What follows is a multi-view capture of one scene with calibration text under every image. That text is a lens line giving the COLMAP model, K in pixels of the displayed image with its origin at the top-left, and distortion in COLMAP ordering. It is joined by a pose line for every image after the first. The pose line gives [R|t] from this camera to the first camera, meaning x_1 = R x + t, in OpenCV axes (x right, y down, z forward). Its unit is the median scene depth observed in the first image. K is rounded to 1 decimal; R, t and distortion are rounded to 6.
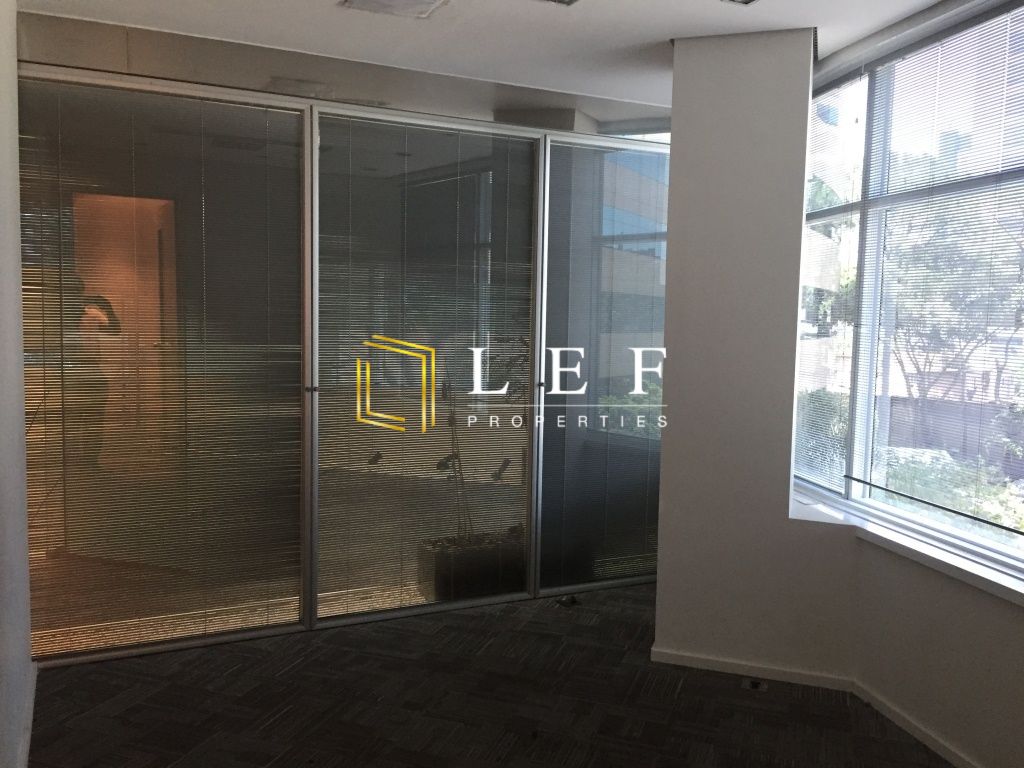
lens RADIAL K [[873.2, 0, 512.0], [0, 873.2, 384.0], [0, 0, 1]] dist [0.076574, -0.124815]
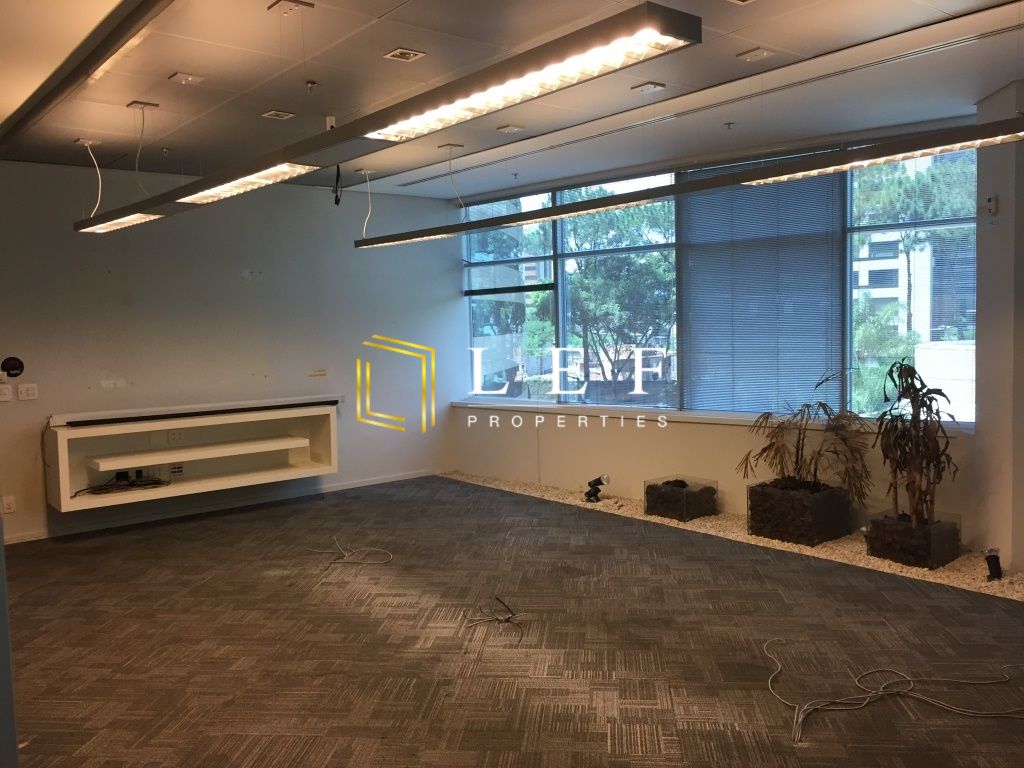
lens RADIAL K [[873.2, 0, 512.0], [0, 873.2, 384.0], [0, 0, 1]] dist [0.076574, -0.124815]
pose [[0.947885, -0.066967, 0.311496, -0.081283], [0.069607, 0.997571, 0.002648, 0.013796], [-0.310916, 0.019173, 0.950244, -0.209165]]
